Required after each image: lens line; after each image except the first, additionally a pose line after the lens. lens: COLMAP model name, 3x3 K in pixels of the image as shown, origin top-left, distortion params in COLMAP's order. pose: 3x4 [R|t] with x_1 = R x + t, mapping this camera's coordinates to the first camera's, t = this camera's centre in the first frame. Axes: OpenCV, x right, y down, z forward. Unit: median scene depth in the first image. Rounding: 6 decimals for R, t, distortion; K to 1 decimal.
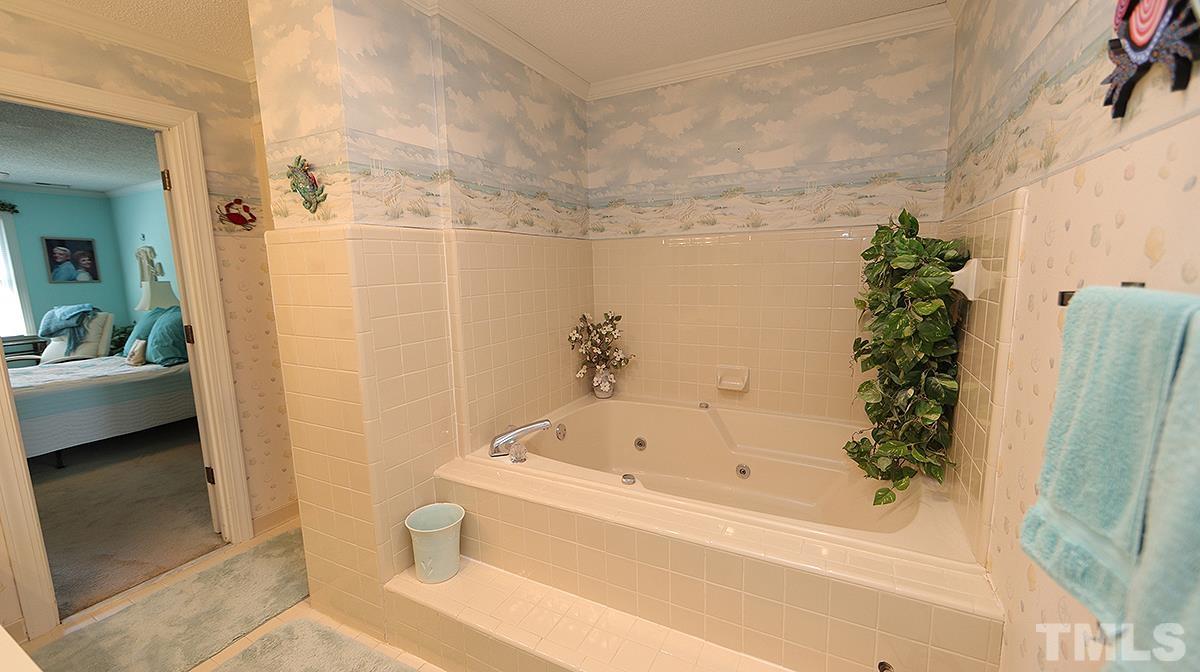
lens RADIAL K [[470.0, 0, 601.8], [0, 470.0, 338.6], [0, 0, 1]] dist [0.000533, 0.000079]
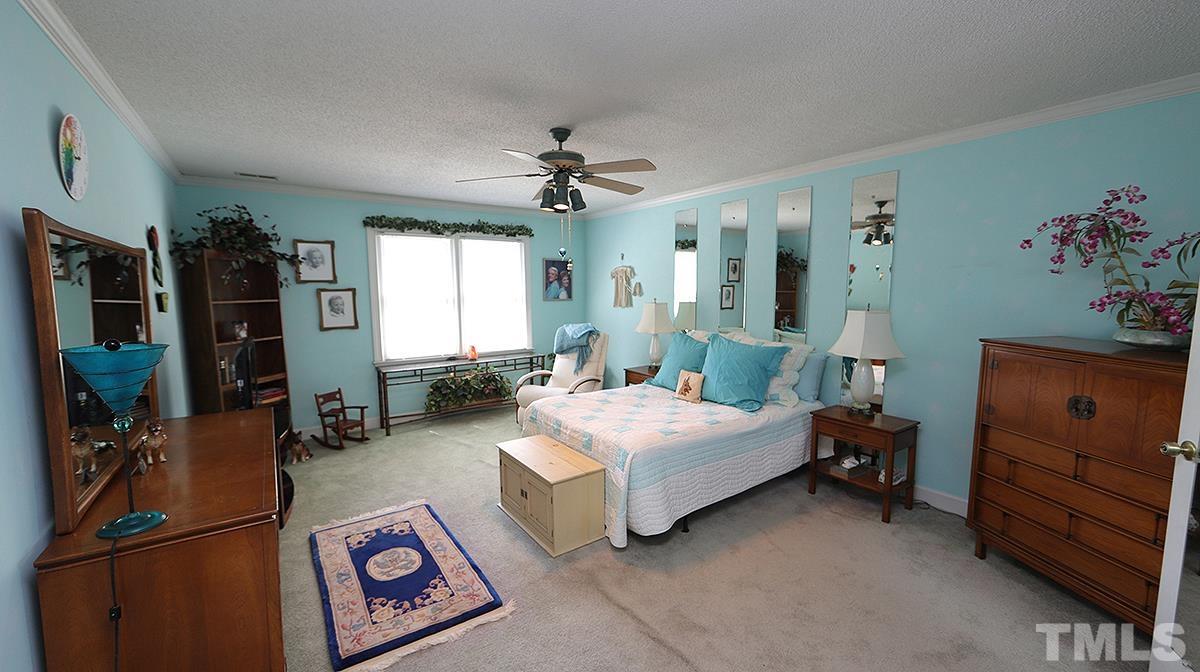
lens RADIAL K [[470.0, 0, 600.6], [0, 470.0, 333.6], [0, 0, 1]] dist [0.000533, 0.000079]
pose [[0.889413, 0.059344, -0.453236, -0.594522], [-0.081305, 0.996264, -0.029107, -0.023153], [0.449815, 0.062738, 0.890915, 0.112183]]
